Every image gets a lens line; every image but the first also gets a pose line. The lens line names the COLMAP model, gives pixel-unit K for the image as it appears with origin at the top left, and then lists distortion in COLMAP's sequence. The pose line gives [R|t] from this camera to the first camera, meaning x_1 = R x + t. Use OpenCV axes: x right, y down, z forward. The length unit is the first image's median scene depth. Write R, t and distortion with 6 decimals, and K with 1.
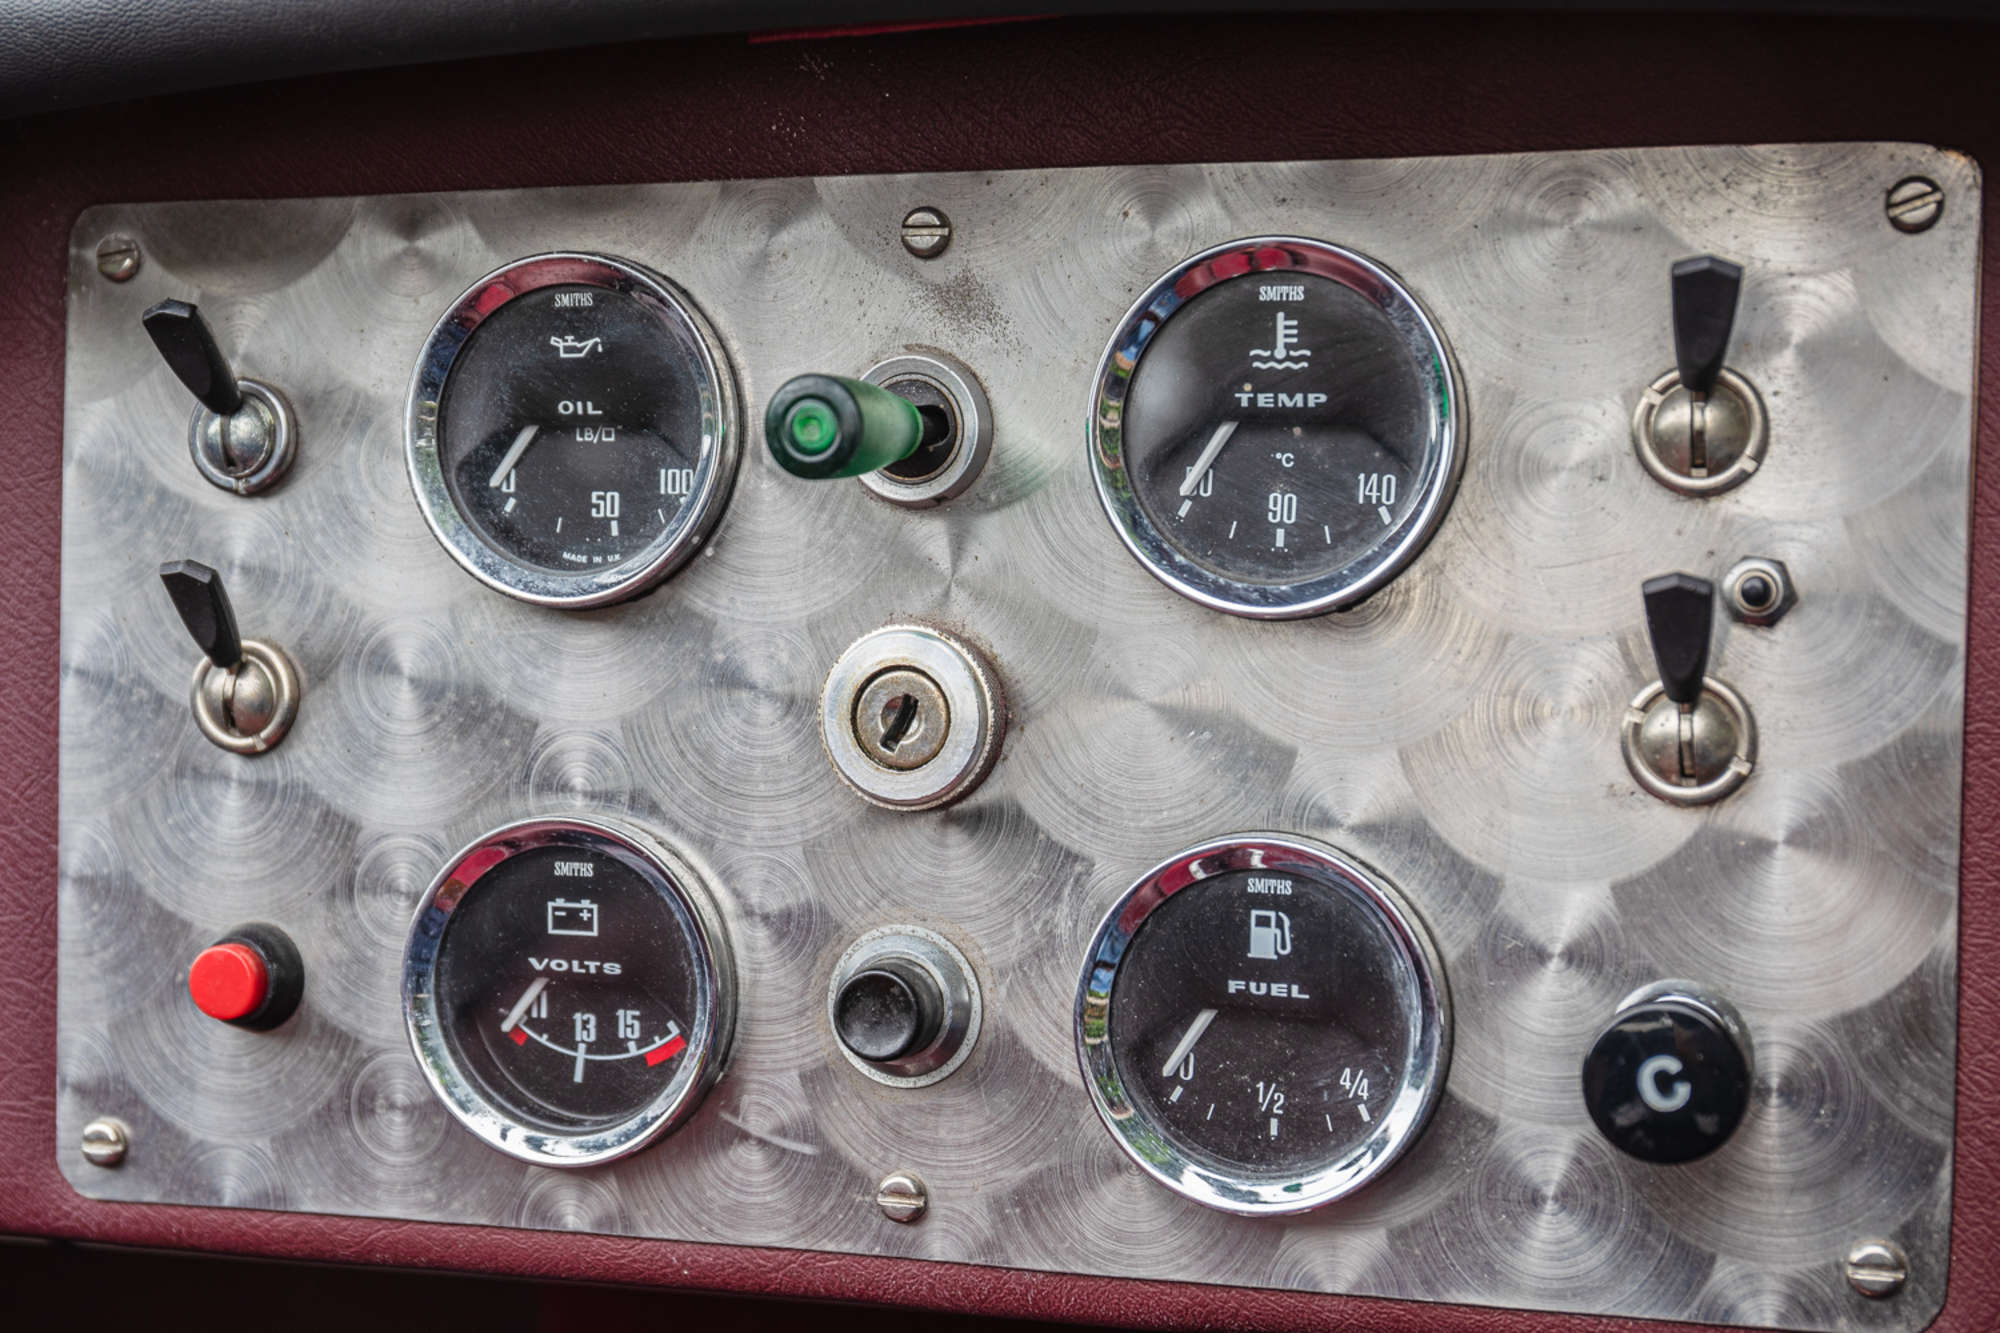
lens RADIAL K [[3079.9, 0, 1000.0], [0, 3079.9, 666.5], [0, 0, 1]] dist [0.038625, 0.149135]
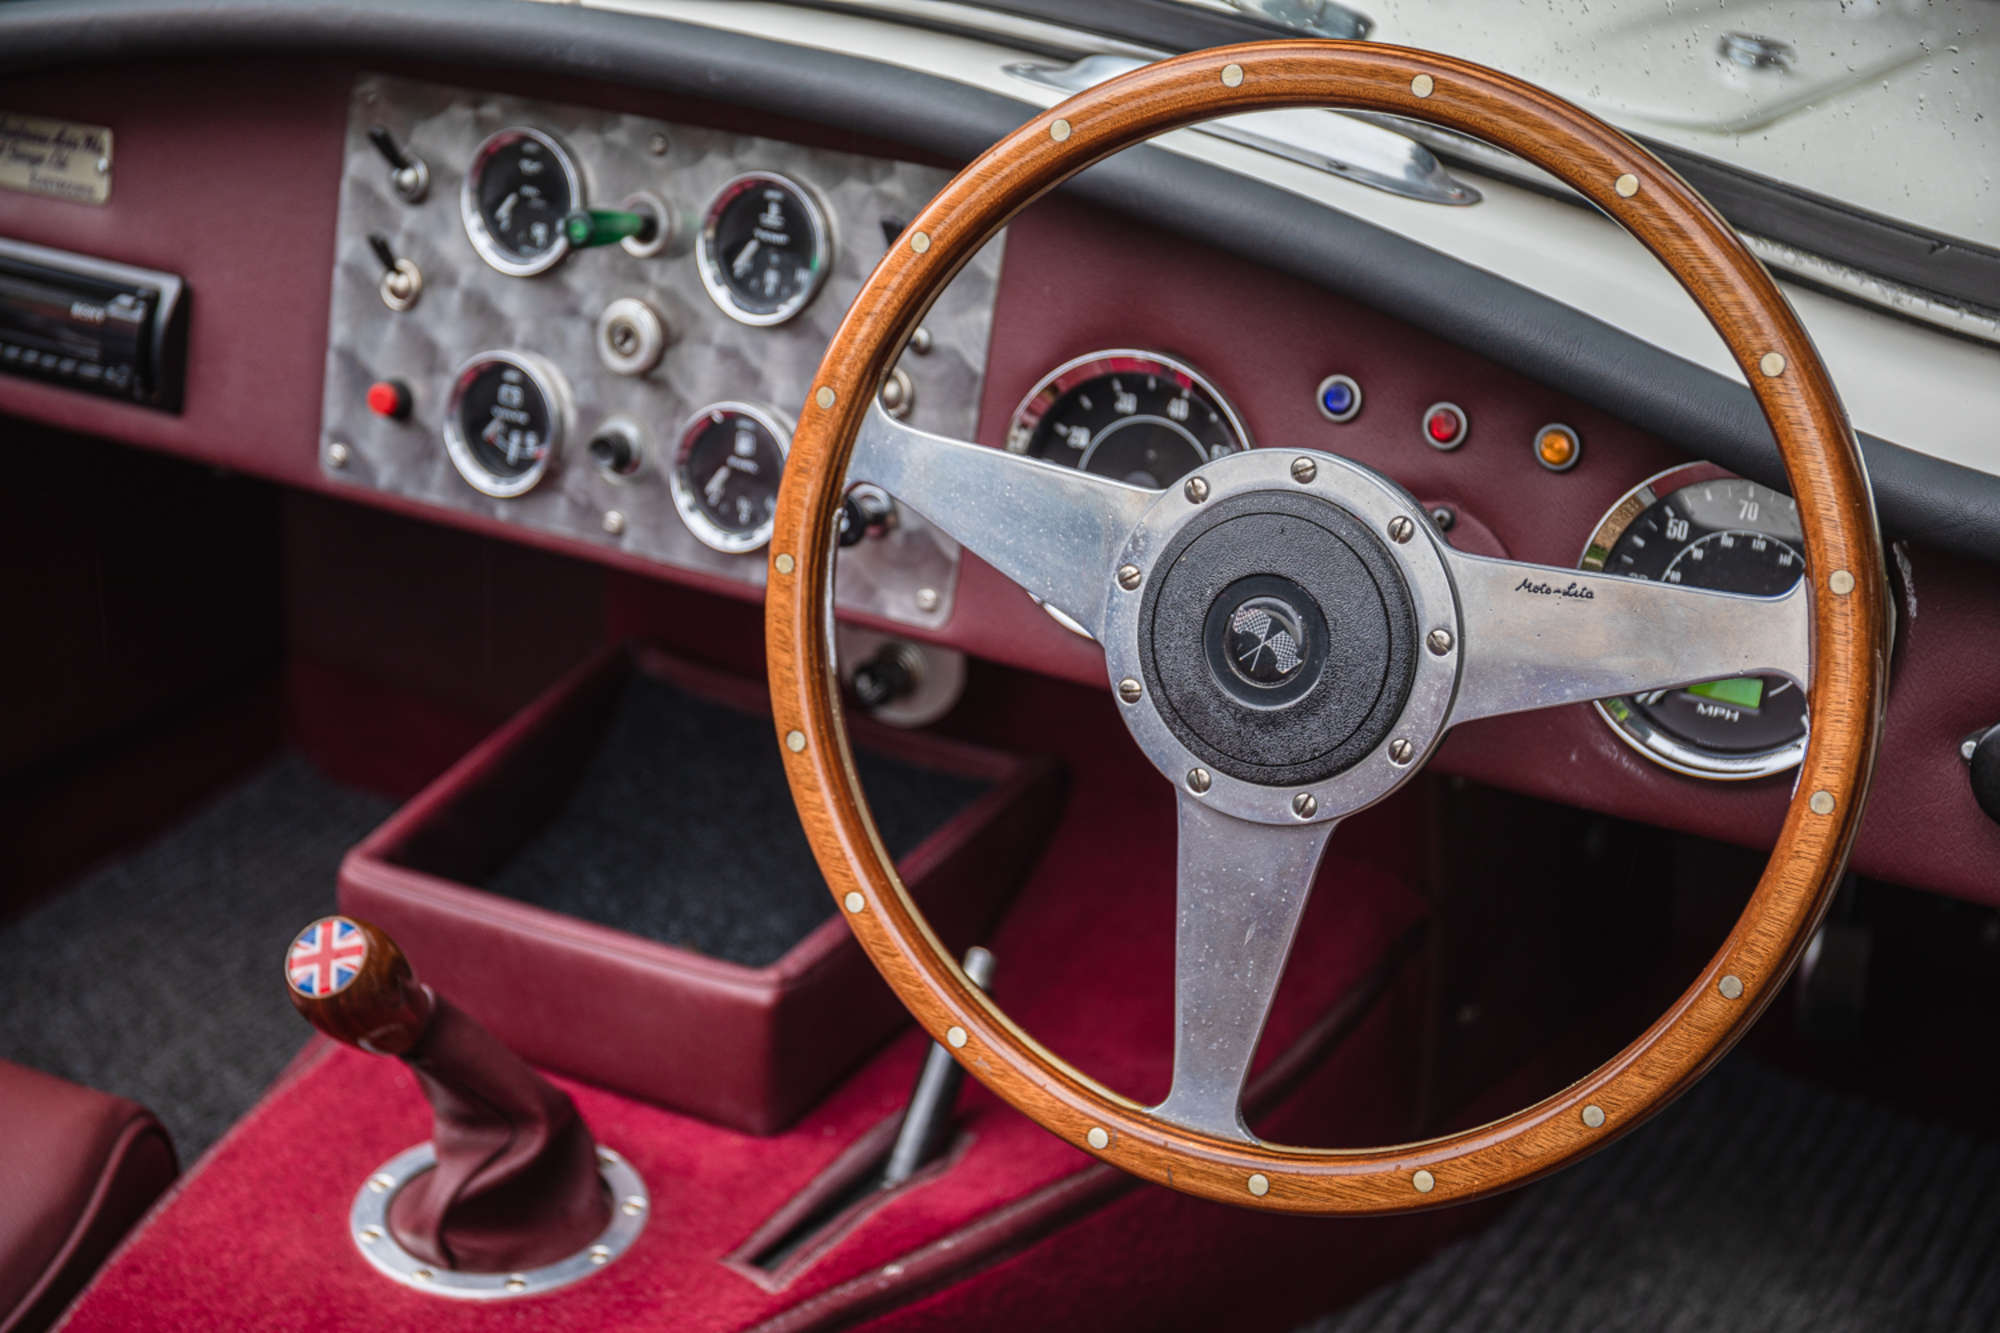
lens RADIAL K [[3079.9, 0, 1000.0], [0, 3079.9, 666.5], [0, 0, 1]] dist [0.038625, 0.149135]
pose [[0.971450, 0.158848, -0.176218, 0.714185], [-0.122781, 0.972178, 0.199488, -0.249876], [0.203003, -0.172157, 0.963925, -1.348573]]
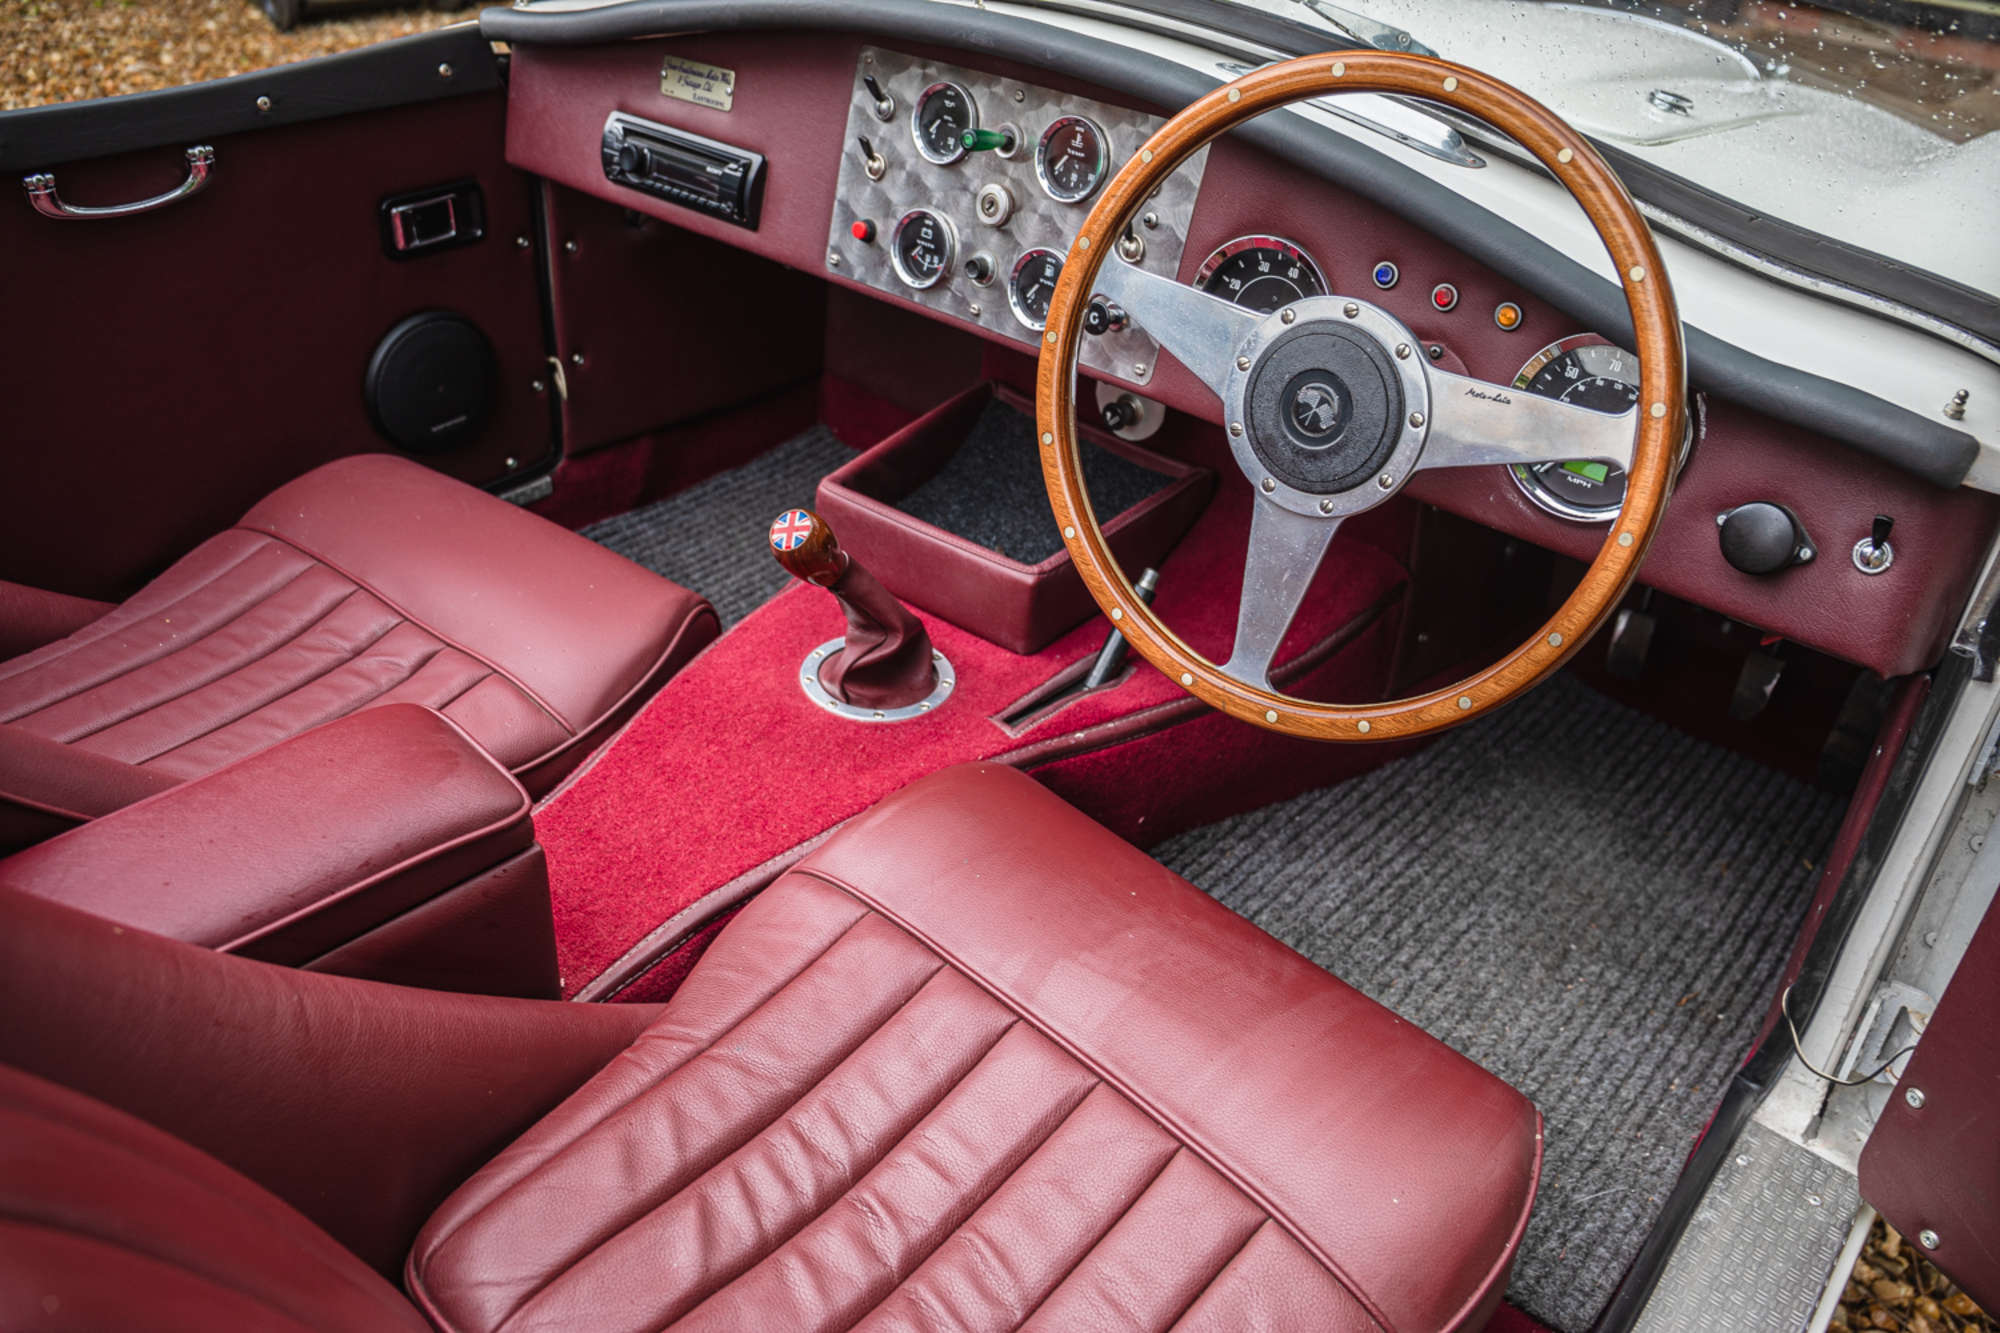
lens RADIAL K [[1588.7, 0, 1000.0], [0, 1588.7, 666.5], [0, 0, 1]] dist [-0.107958, 0.139975]
pose [[0.913458, 0.304040, -0.270471, 0.764595], [-0.193107, 0.908922, 0.369554, -0.212389], [0.358196, -0.285342, 0.888974, -1.170503]]
